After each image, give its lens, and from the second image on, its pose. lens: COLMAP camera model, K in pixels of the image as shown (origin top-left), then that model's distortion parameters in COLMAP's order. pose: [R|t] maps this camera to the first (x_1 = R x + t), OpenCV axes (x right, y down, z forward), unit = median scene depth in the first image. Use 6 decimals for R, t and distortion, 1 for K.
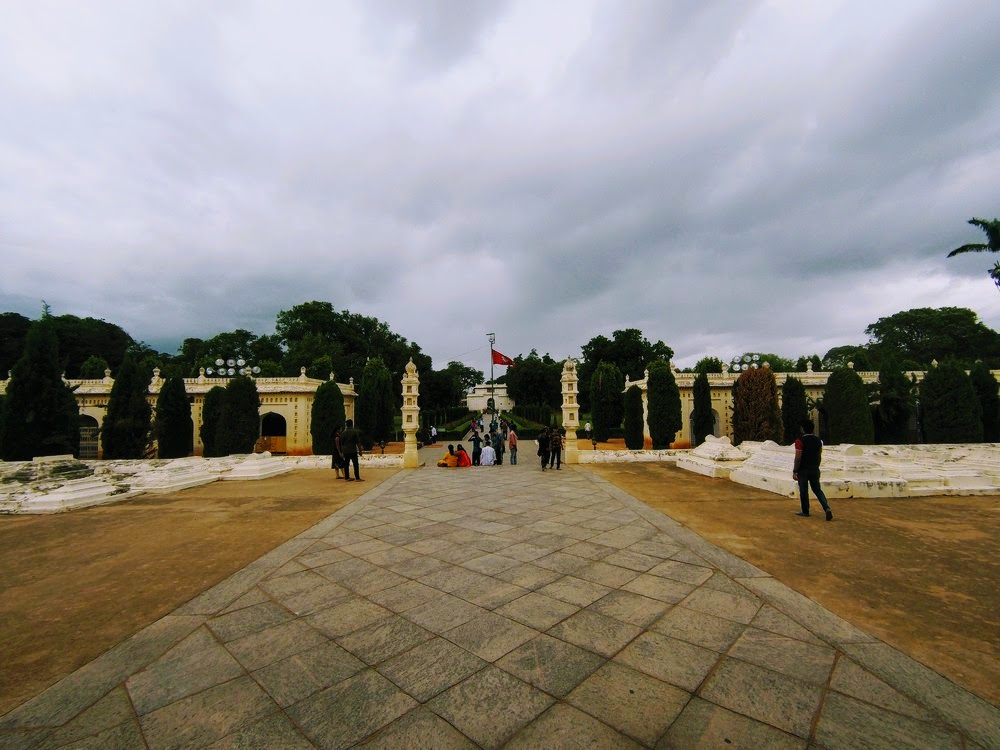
lens RADIAL K [[439.6, 0, 504.6], [0, 439.6, 383.6], [0, 0, 1]] dist [-0.001173, 0.003223]
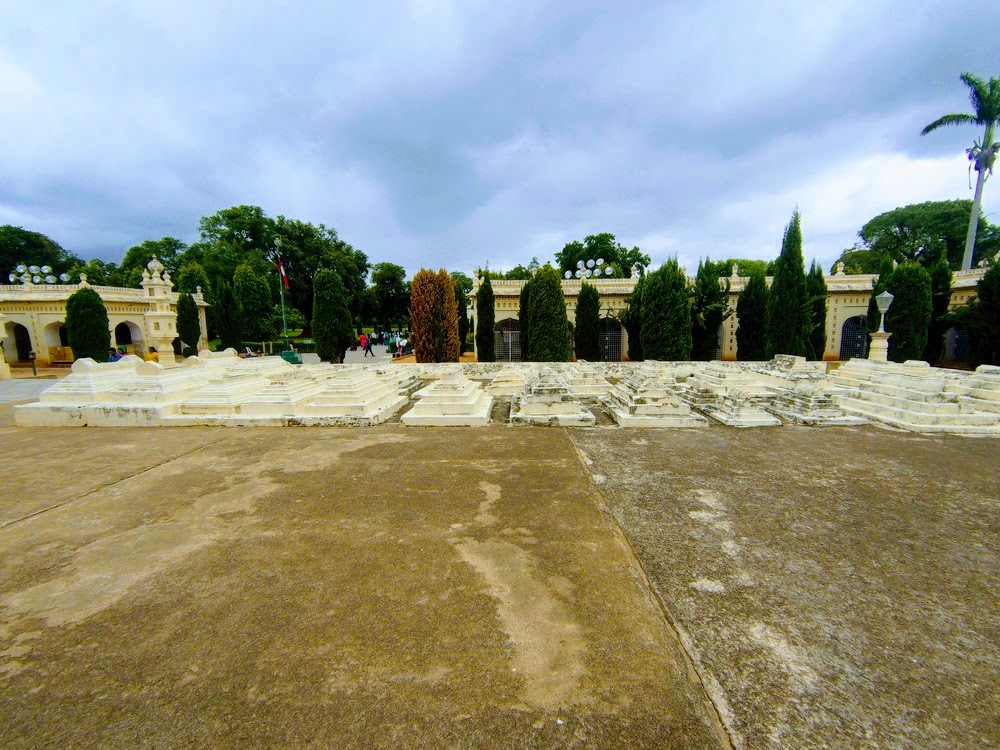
lens RADIAL K [[439.6, 0, 504.6], [0, 439.6, 383.6], [0, 0, 1]] dist [-0.001173, 0.003223]
pose [[0.997021, 0.015930, -0.075464, 0.321162], [-0.000795, 0.980508, 0.196476, 0.004530], [0.077123, -0.195830, 0.977600, 0.056068]]
